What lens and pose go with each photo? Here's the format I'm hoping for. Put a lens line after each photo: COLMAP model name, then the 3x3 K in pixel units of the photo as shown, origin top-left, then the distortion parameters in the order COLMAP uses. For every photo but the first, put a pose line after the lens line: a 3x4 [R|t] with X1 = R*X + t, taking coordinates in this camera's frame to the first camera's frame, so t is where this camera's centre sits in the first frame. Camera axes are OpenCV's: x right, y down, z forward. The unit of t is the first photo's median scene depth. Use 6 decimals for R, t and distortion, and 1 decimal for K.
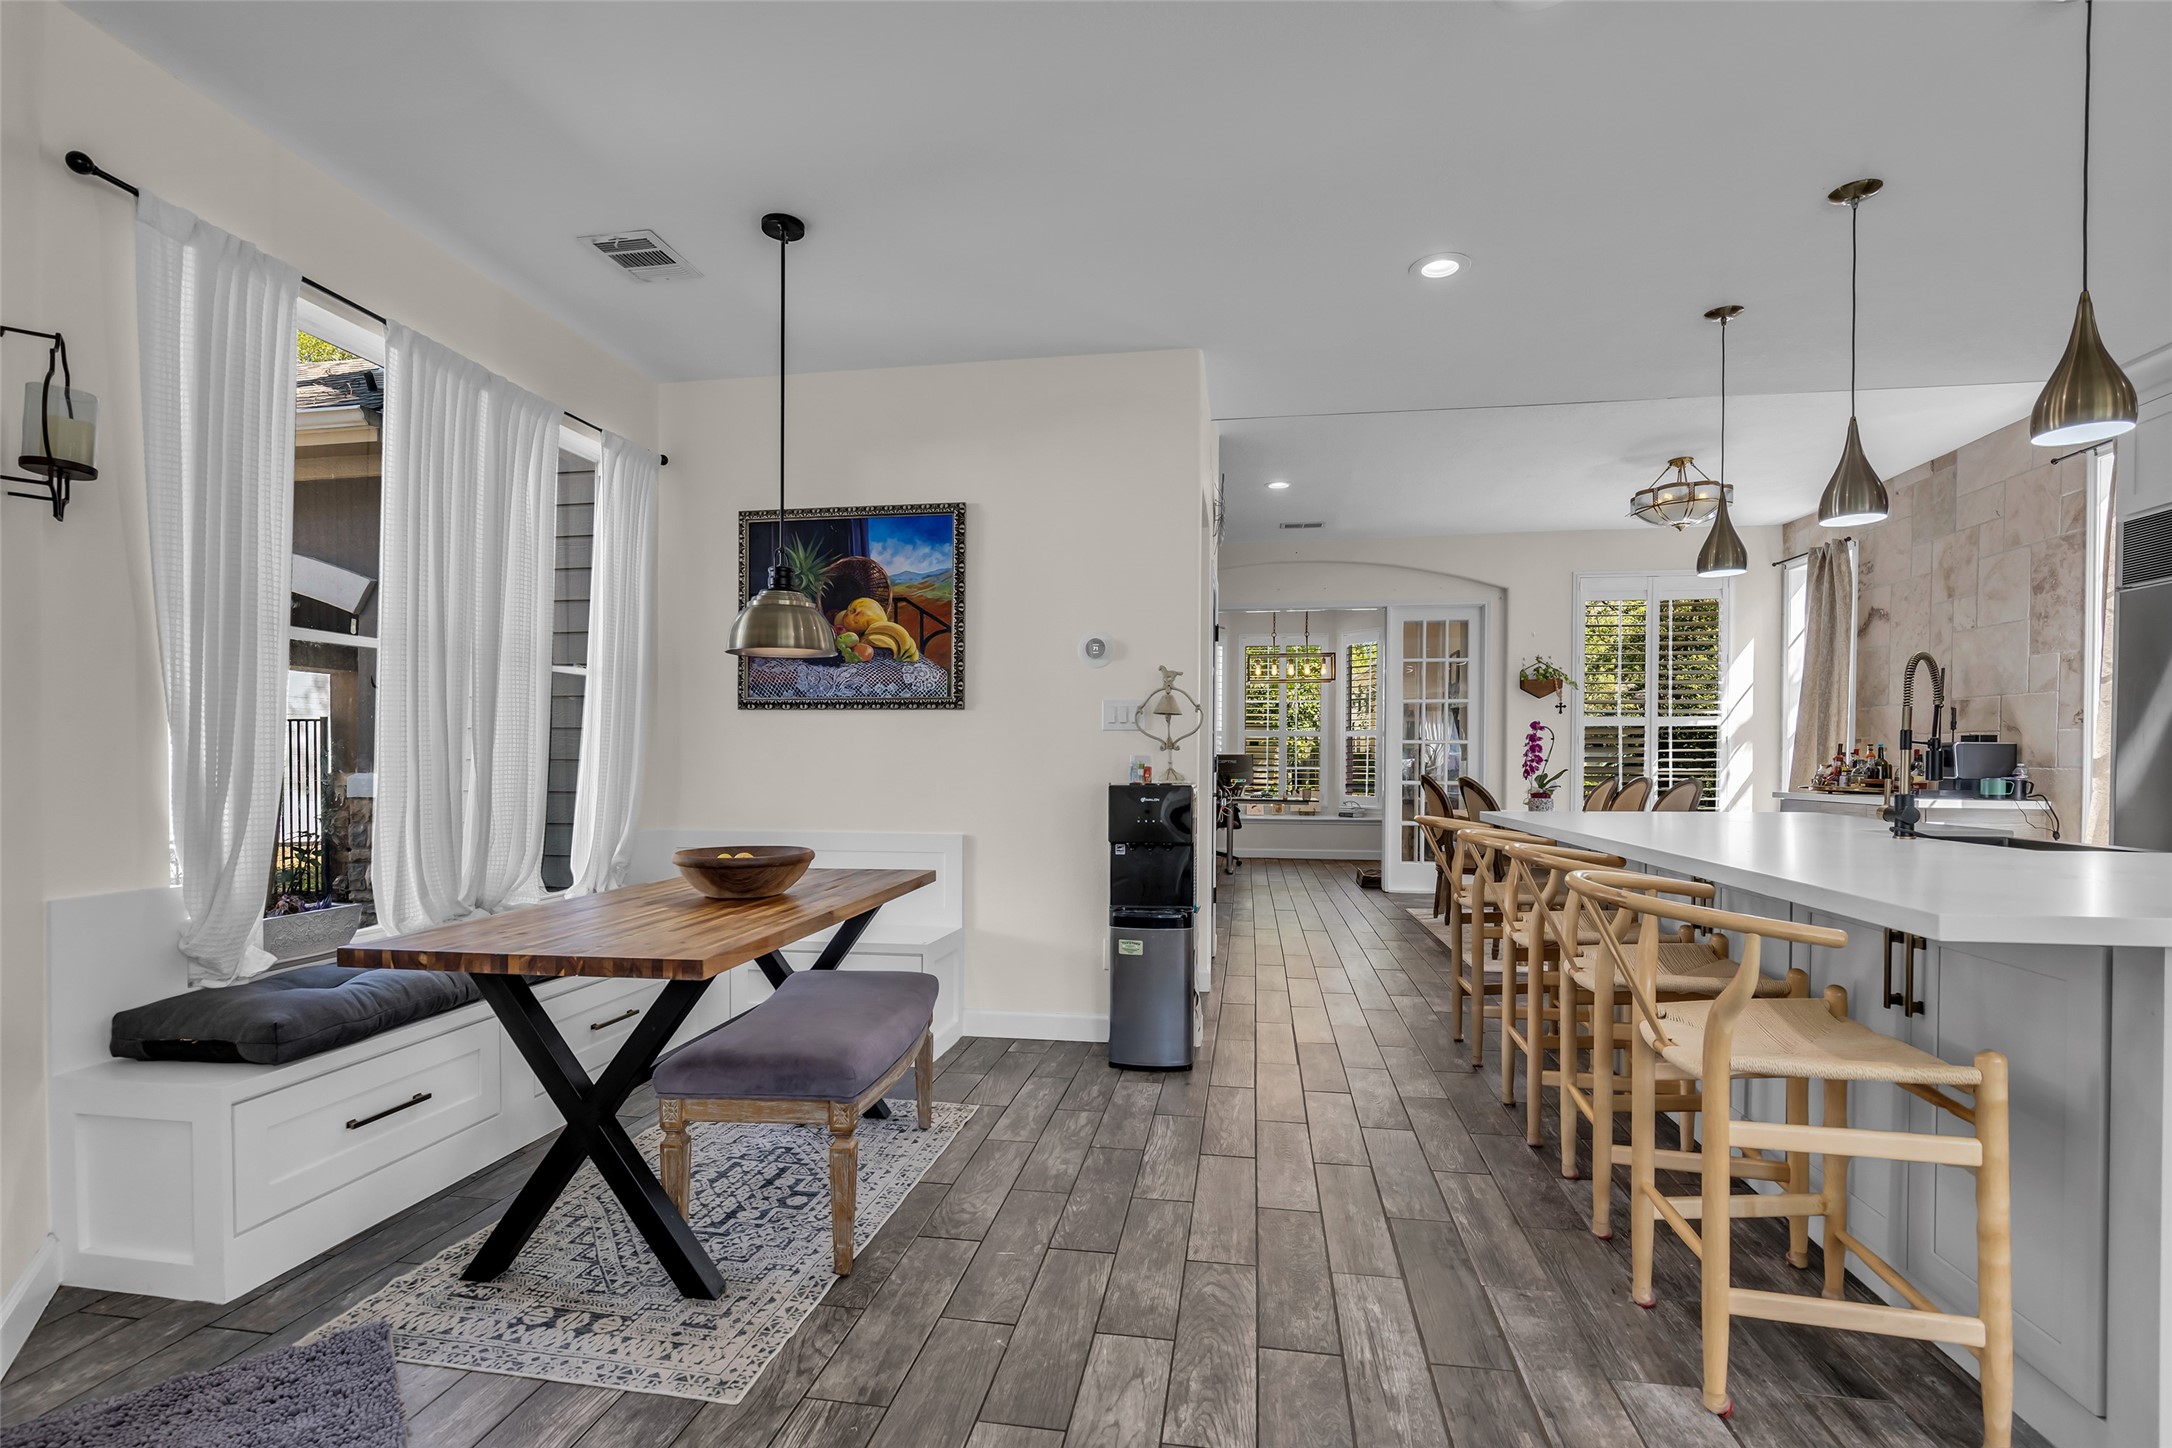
lens RADIAL K [[998.9, 0, 1089.7], [0, 998.9, 779.5], [0, 0, 1]] dist [-0.016605, 0.003261]
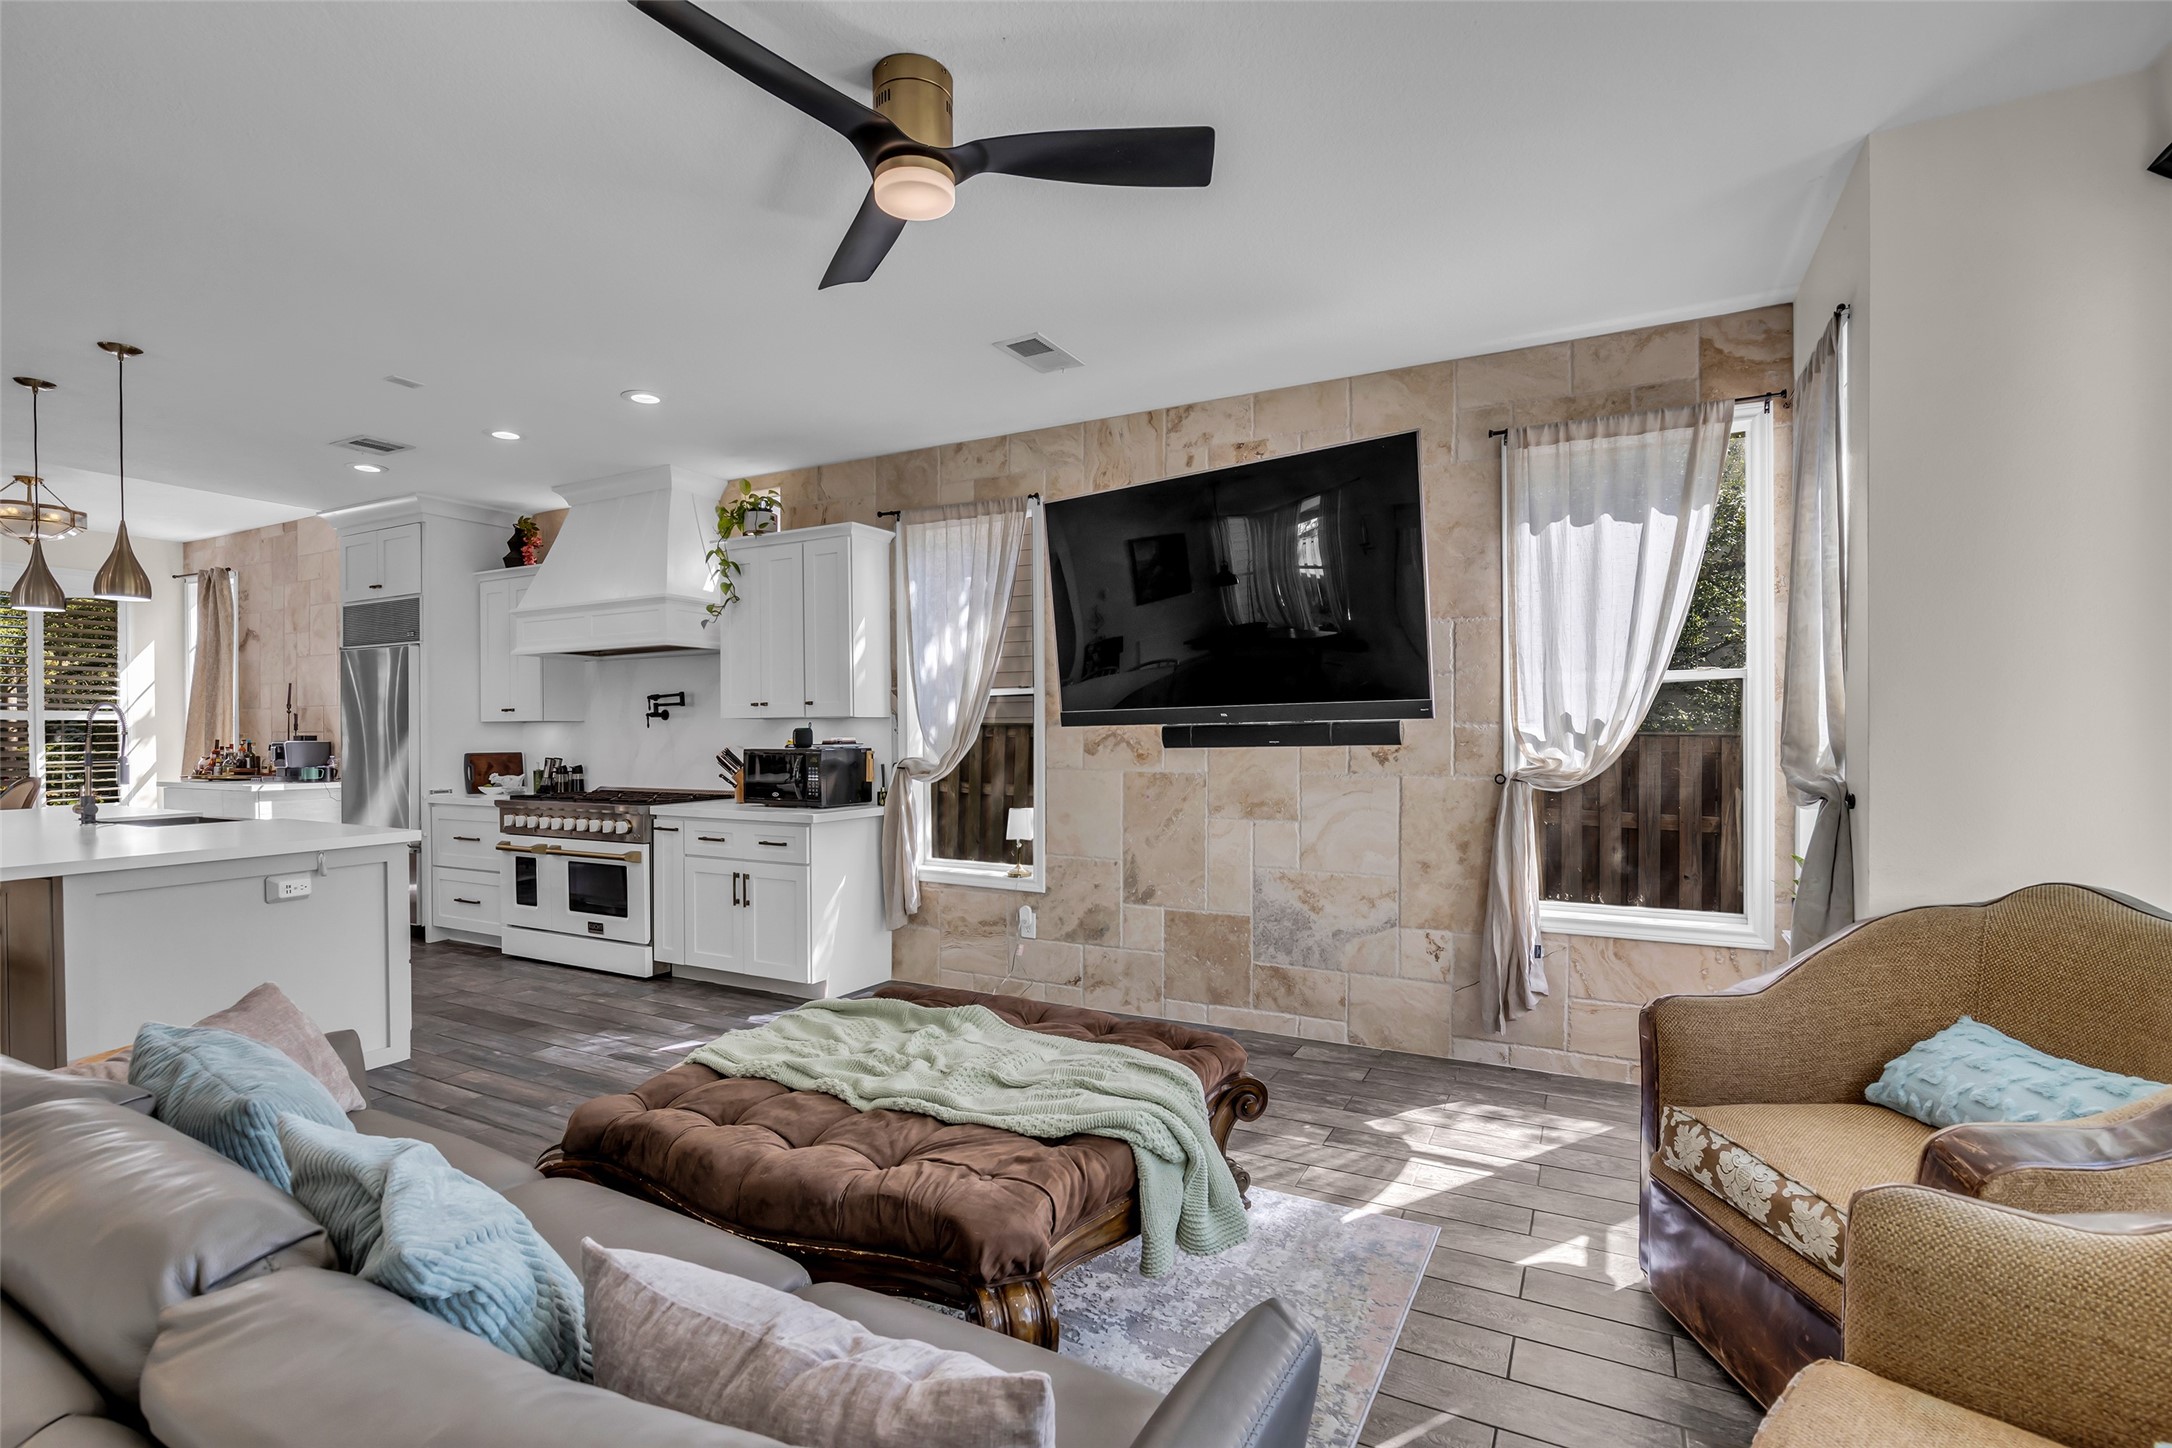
lens RADIAL K [[998.9, 0, 1076.9], [0, 998.9, 740.6], [0, 0, 1]] dist [-0.016605, 0.003261]
pose [[0.320320, -0.012191, 0.947231, -0.058706], [0.023068, 0.999721, 0.005066, -0.020794], [-0.947028, 0.020227, 0.320512, -0.462891]]
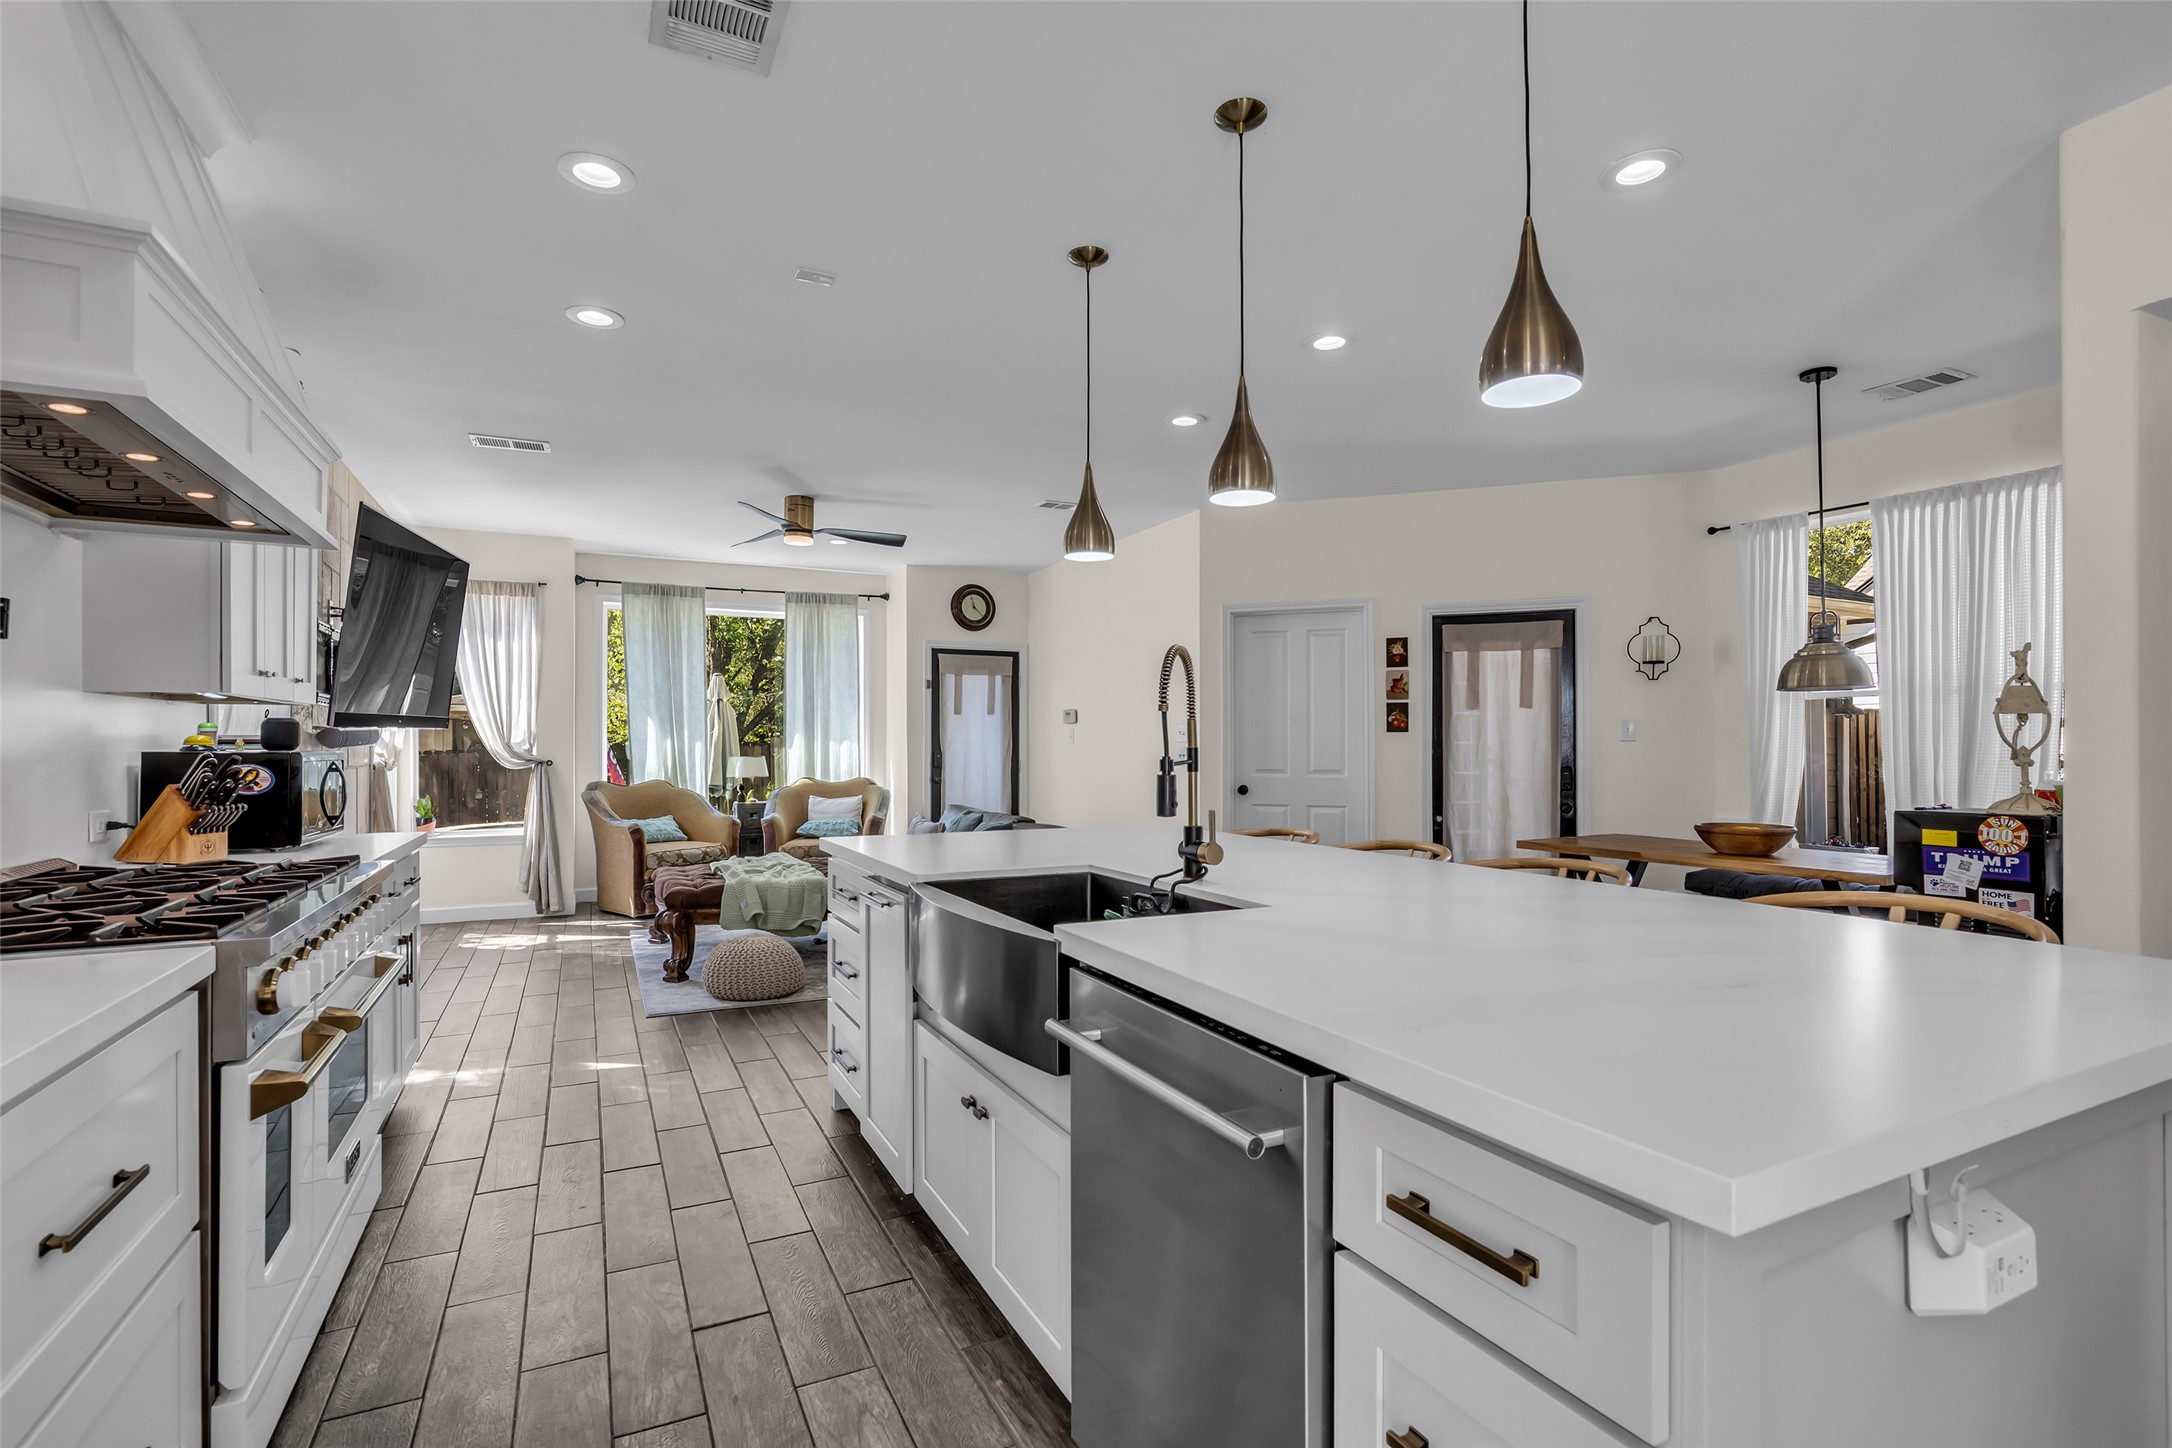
lens RADIAL K [[998.9, 0, 1075.3], [0, 998.9, 737.3], [0, 0, 1]] dist [-0.016605, 0.003261]
pose [[-0.813338, -0.003601, -0.581780, 0.704960], [-0.009701, 0.999926, 0.007374, -0.031416], [0.581711, 0.011642, -0.813313, 0.819054]]
